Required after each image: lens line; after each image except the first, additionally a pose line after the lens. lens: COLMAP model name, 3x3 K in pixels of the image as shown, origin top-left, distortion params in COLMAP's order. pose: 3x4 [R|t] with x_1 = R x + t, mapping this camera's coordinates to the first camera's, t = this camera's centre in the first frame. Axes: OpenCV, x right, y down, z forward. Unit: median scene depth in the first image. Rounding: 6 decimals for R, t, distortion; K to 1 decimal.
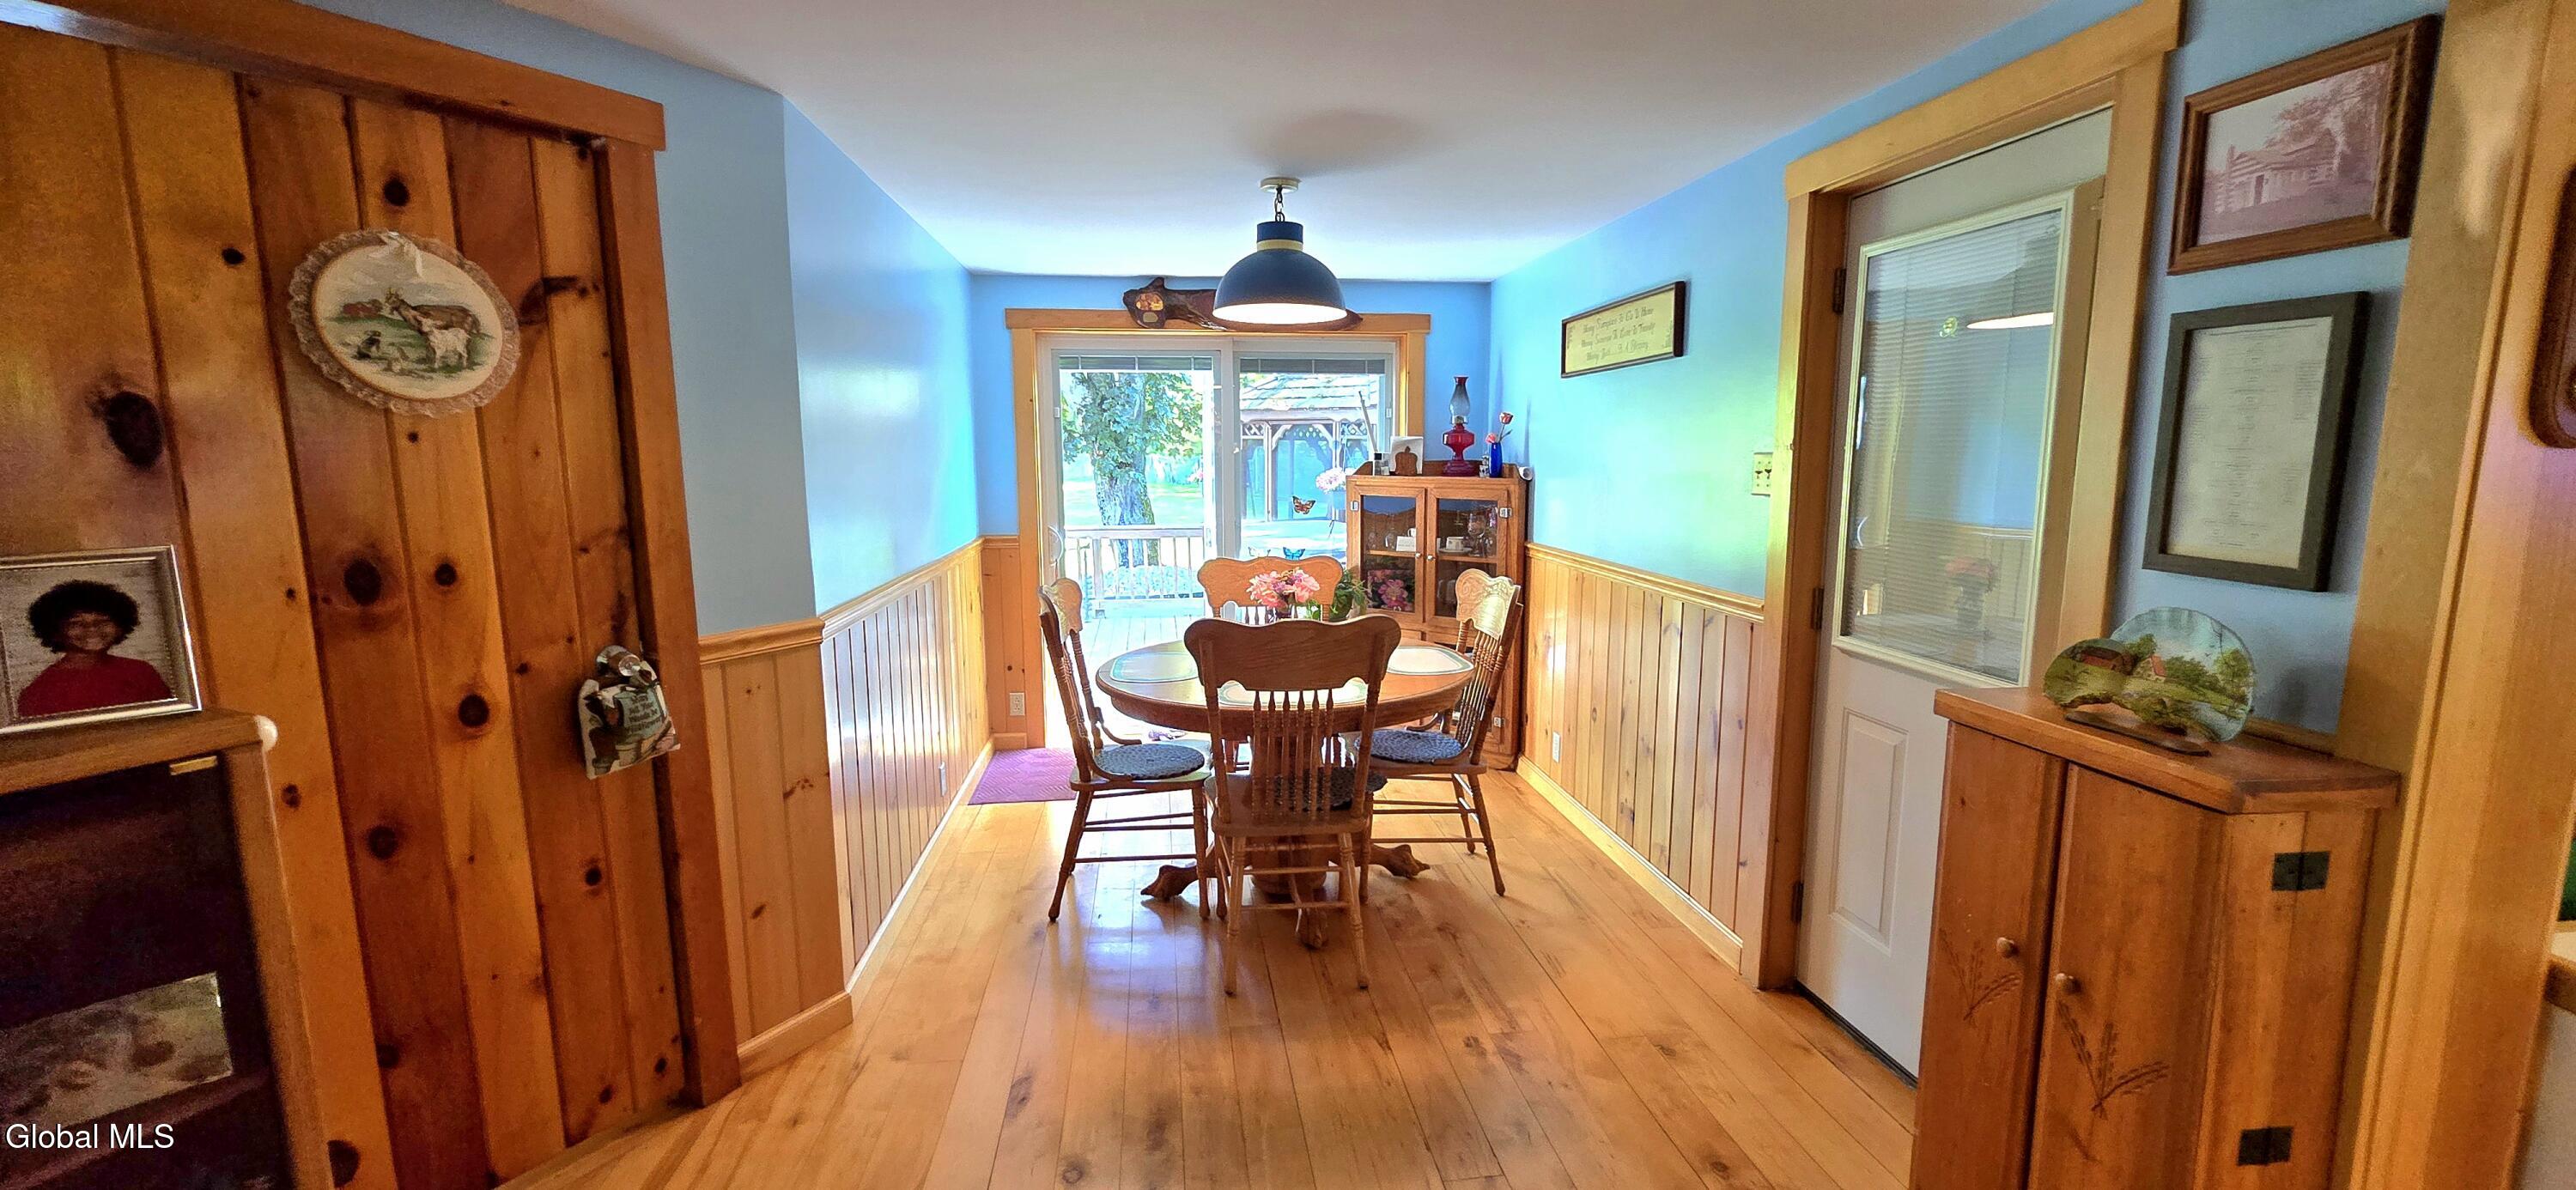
lens RADIAL K [[1058.4, 0, 1292.9], [0, 1058.4, 587.3], [0, 0, 1]] dist [-0.012180, 0.005836]
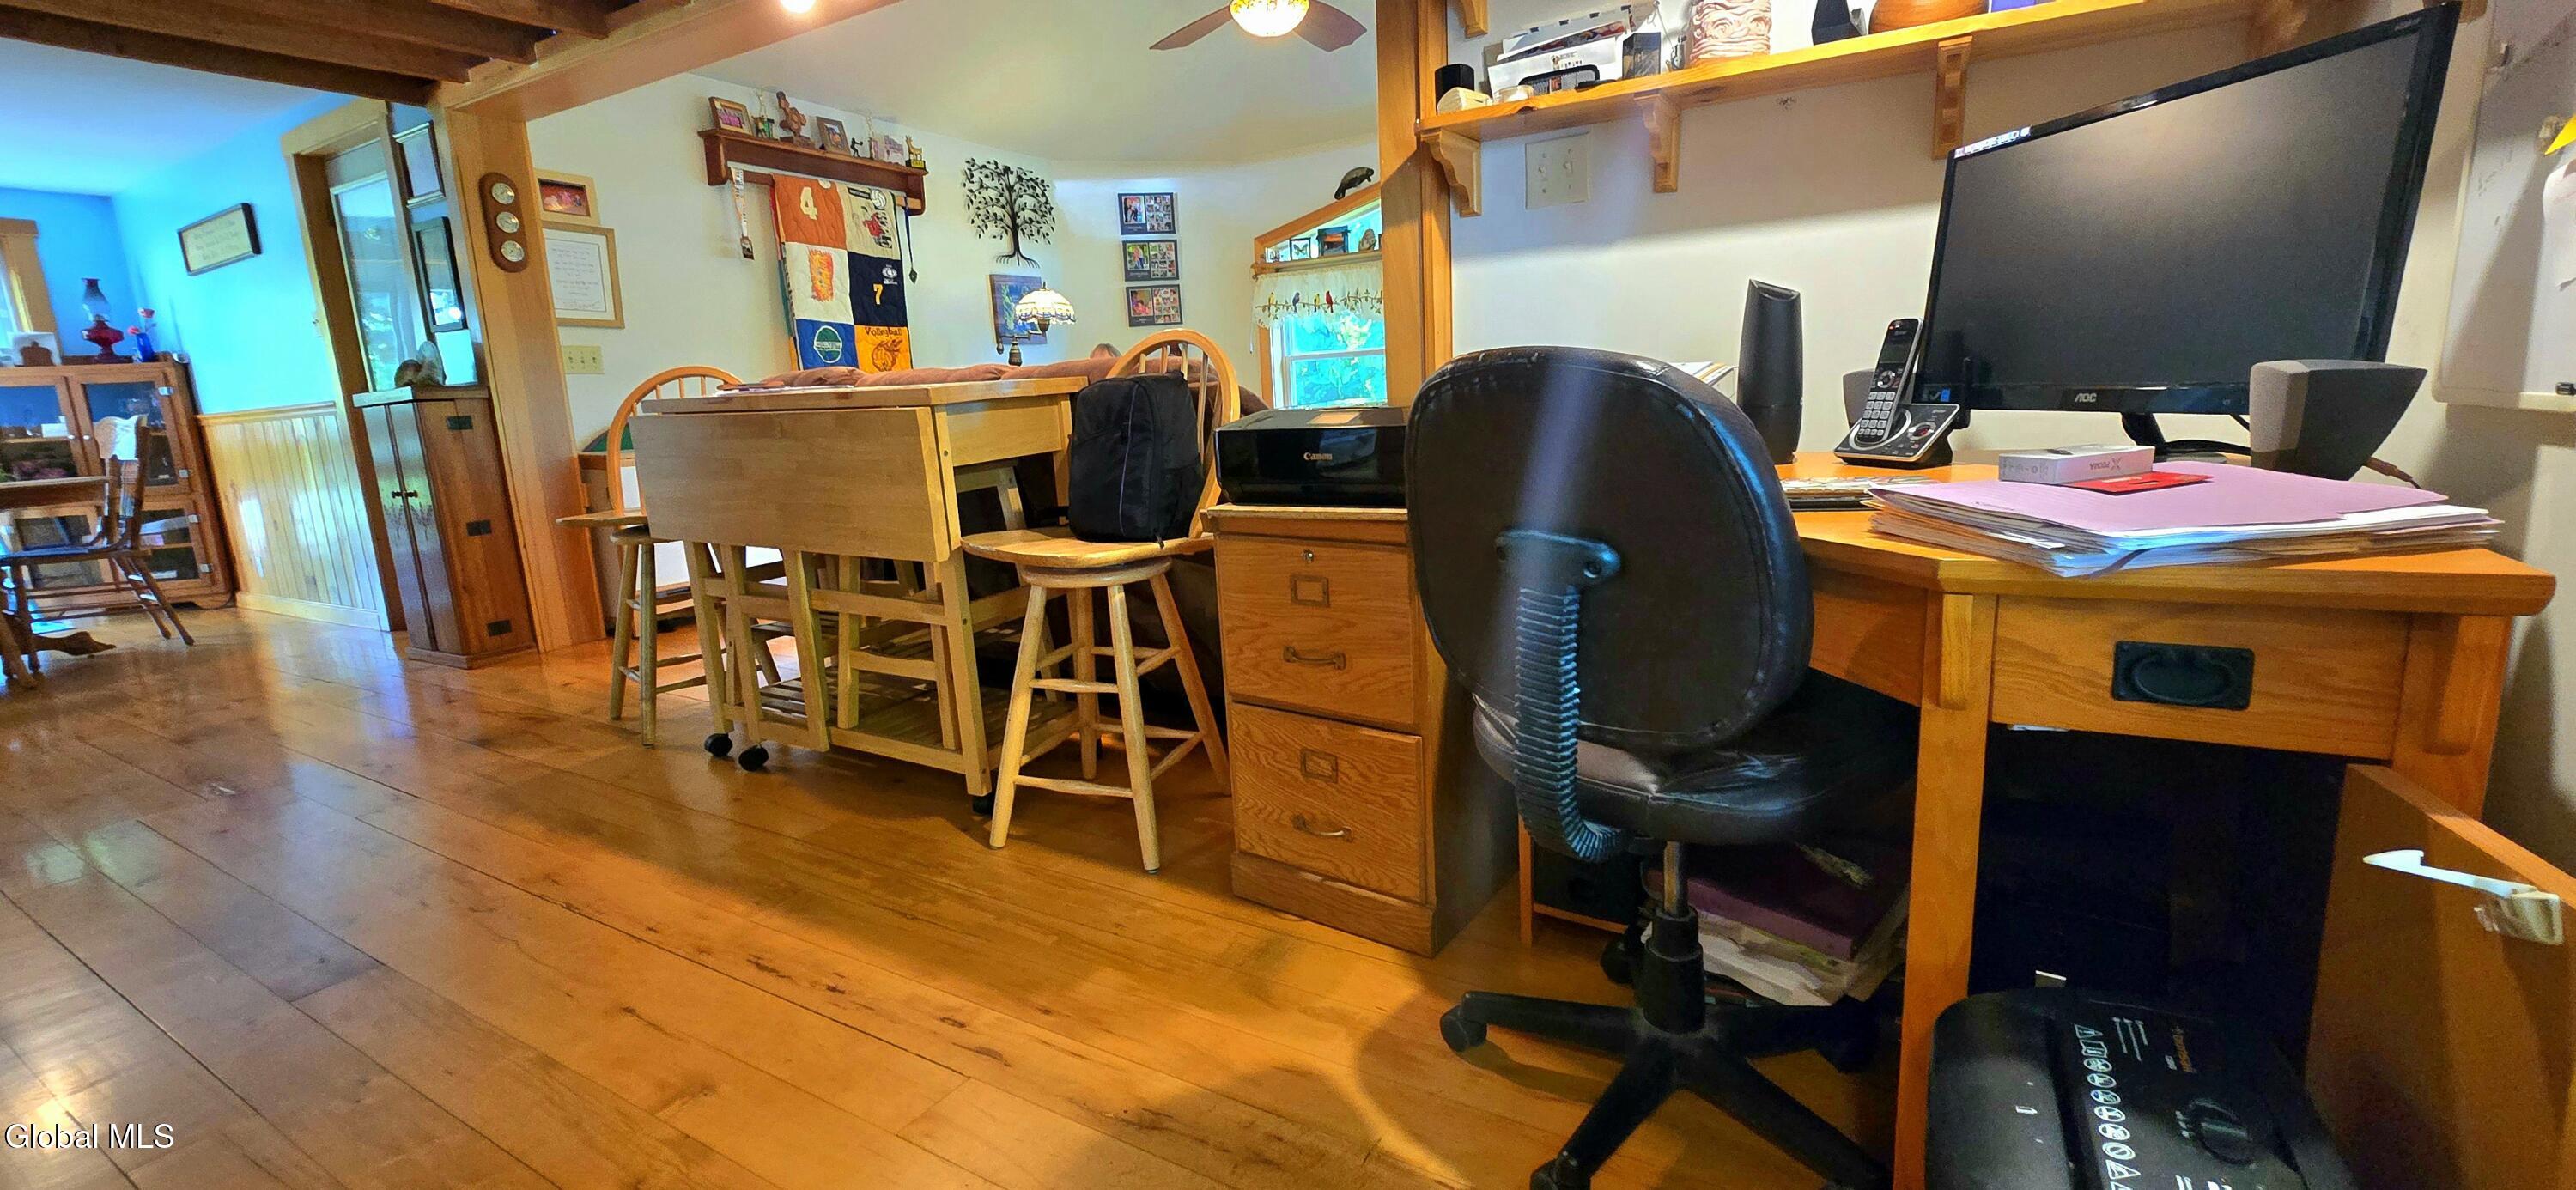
lens RADIAL K [[1058.4, 0, 1292.9], [0, 1058.4, 587.3], [0, 0, 1]] dist [-0.012180, 0.005836]
pose [[0.610436, -0.166602, 0.774346, 0.019034], [0.150994, 0.984177, 0.092715, 0.225946], [-0.777540, 0.060325, 0.625933, -0.716246]]
